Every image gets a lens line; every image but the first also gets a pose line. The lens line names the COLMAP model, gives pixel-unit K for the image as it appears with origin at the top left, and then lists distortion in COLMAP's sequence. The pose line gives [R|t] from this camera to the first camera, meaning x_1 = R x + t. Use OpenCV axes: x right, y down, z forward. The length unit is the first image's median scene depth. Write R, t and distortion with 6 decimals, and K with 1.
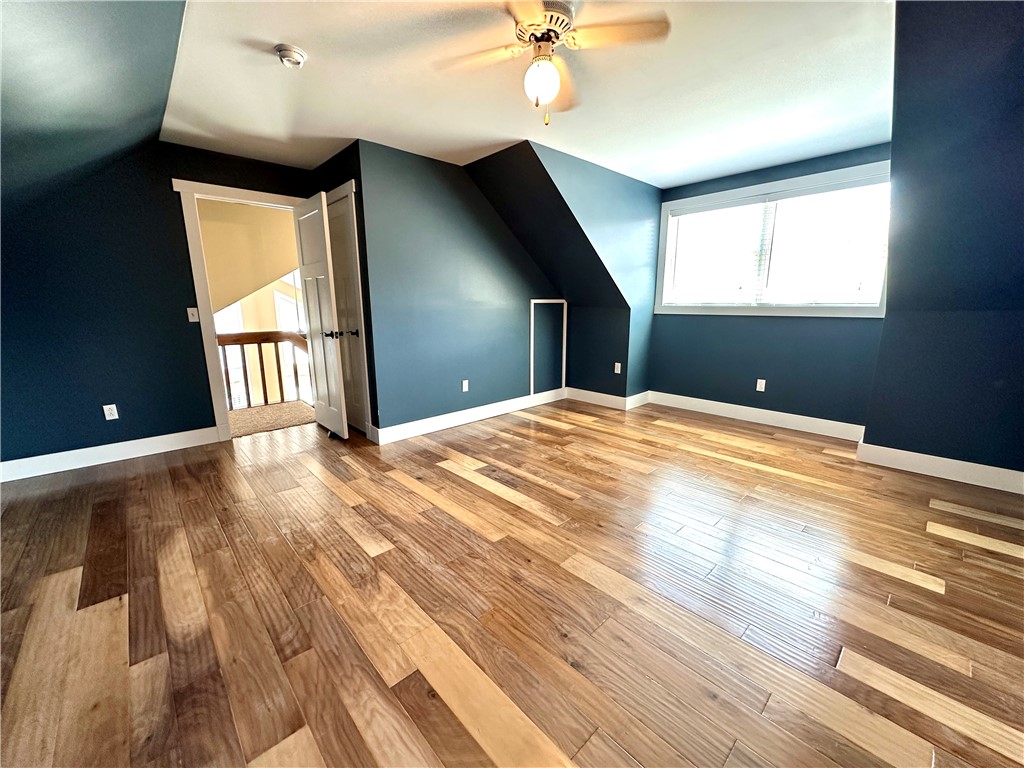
lens RADIAL K [[409.4, 0, 511.7], [0, 409.4, 384.9], [0, 0, 1]] dist [-0.004907, 0.001225]
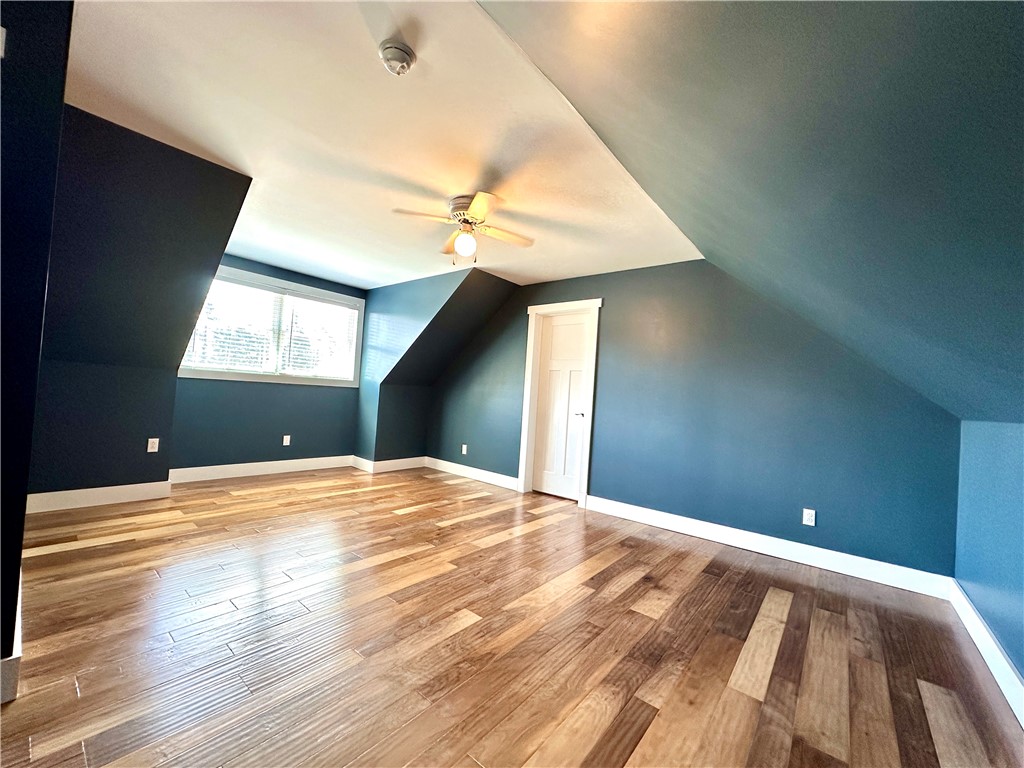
lens RADIAL K [[409.4, 0, 512.0], [0, 409.4, 384.4], [0, 0, 1]] dist [-0.004907, 0.001225]
pose [[-0.138523, 0.020720, 0.990142, -1.503121], [0.131362, 0.991332, -0.002367, -0.160747], [-0.981609, 0.129739, -0.140044, 1.084719]]
